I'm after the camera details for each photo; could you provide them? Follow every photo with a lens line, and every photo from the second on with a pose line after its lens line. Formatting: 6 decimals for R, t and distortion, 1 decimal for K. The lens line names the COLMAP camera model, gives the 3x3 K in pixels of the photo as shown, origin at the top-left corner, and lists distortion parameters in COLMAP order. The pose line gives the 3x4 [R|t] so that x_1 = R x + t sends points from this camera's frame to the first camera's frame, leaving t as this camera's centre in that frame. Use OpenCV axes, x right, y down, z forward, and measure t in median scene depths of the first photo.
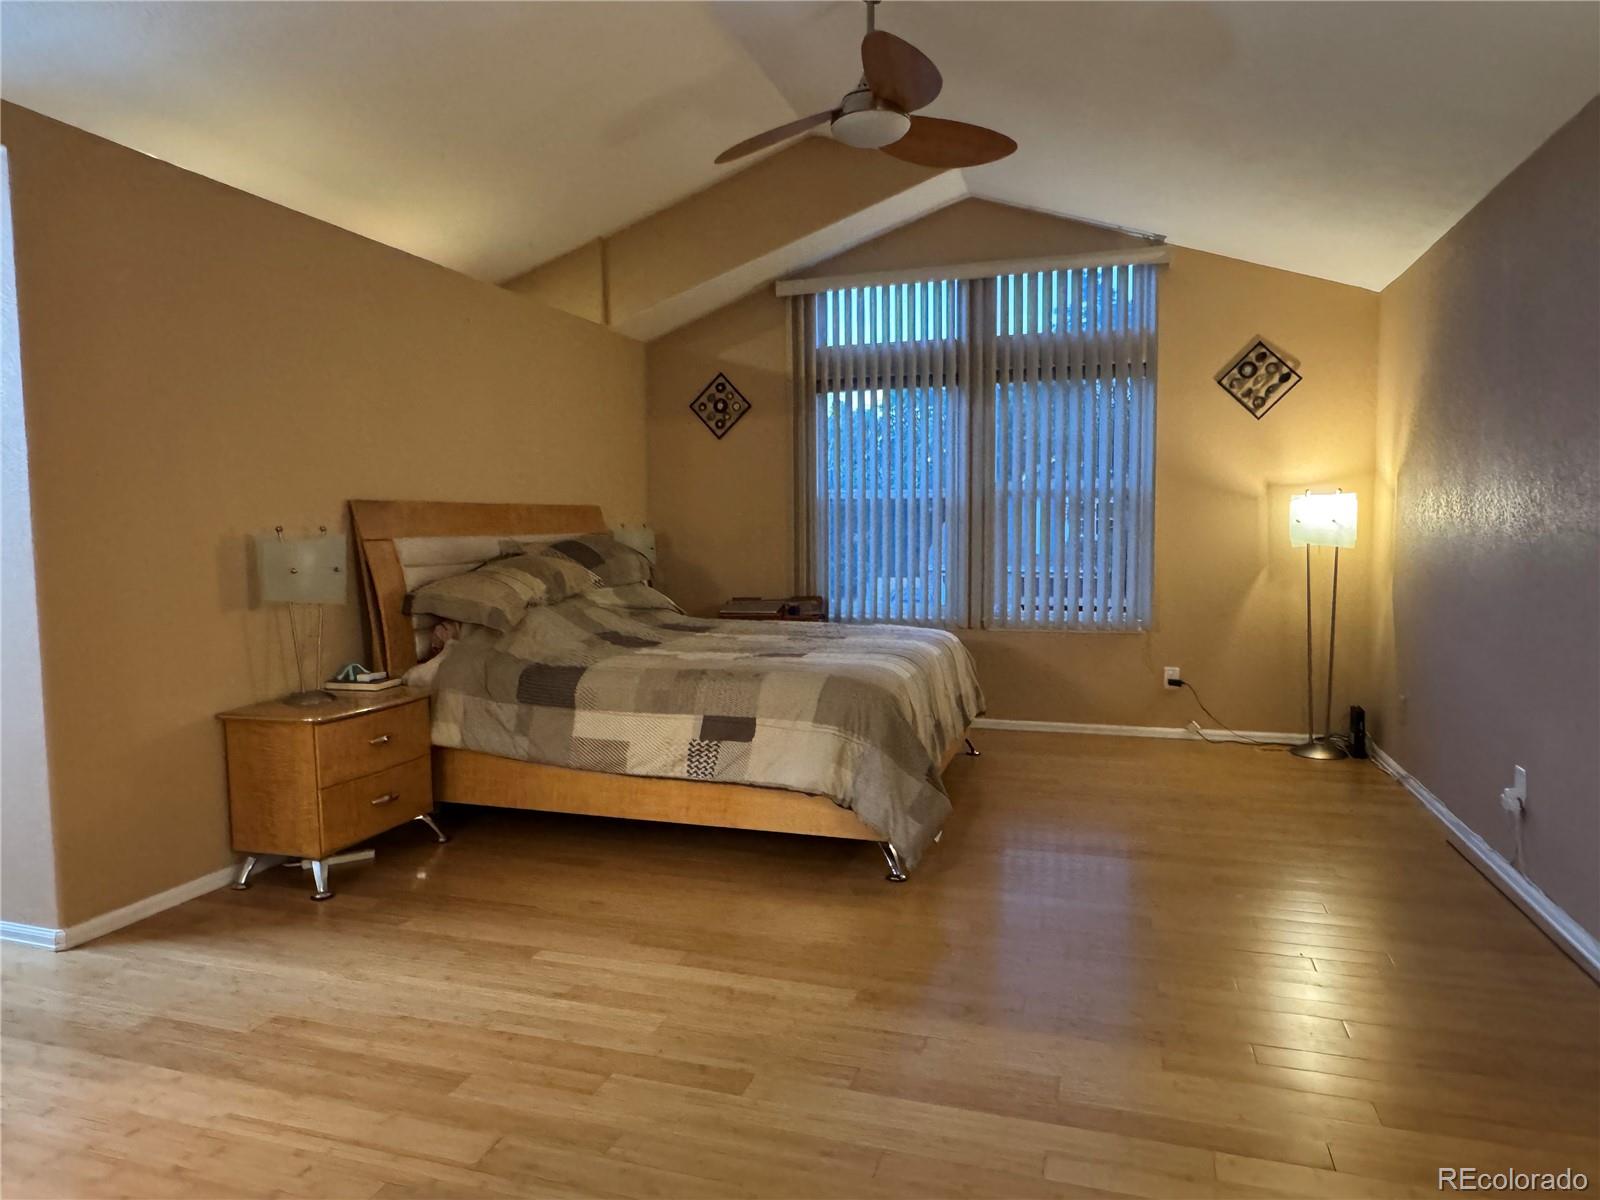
lens RADIAL K [[1011.9, 0, 797.6], [0, 1011.9, 606.0], [0, 0, 1]] dist [-0.005145, -0.001305]
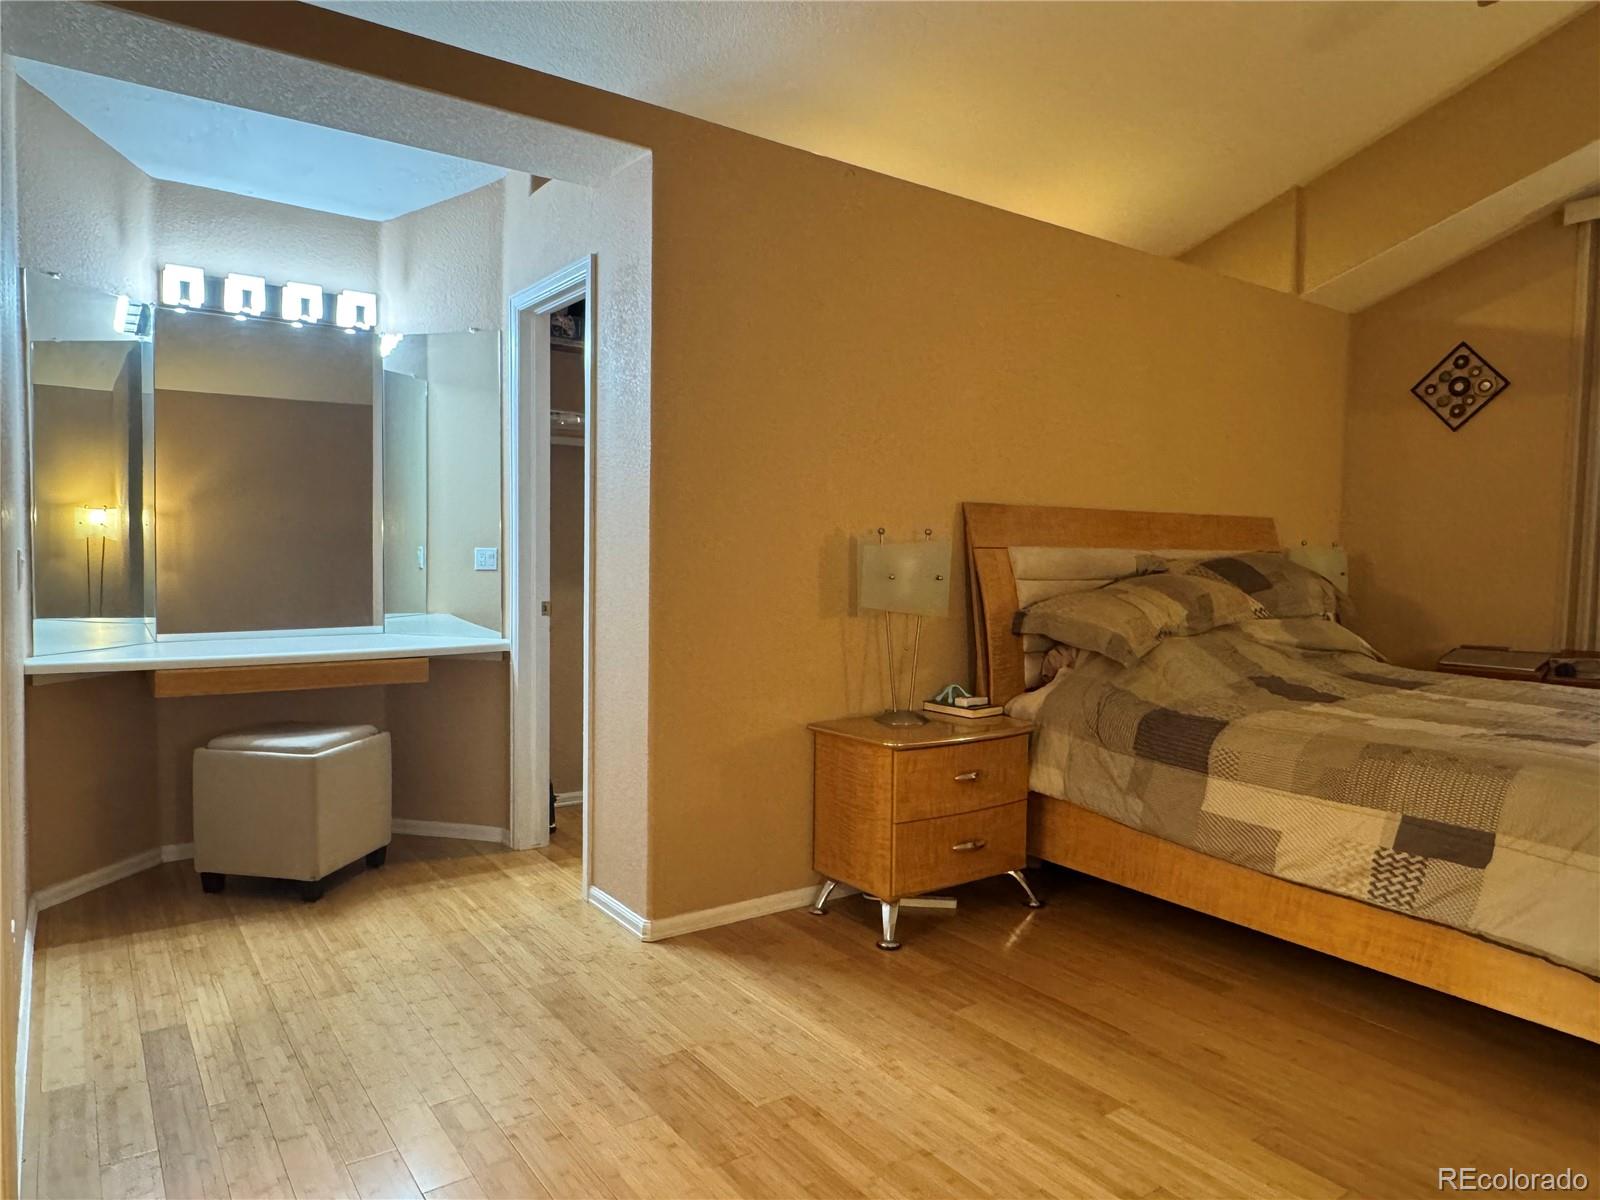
lens RADIAL K [[1011.9, 0, 797.6], [0, 1011.9, 606.0], [0, 0, 1]] dist [-0.005145, -0.001305]
pose [[0.798725, 0.057095, -0.598982, -0.018519], [-0.072083, 0.997398, -0.001049, -0.001472], [0.597364, 0.044014, 0.800762, 0.198933]]
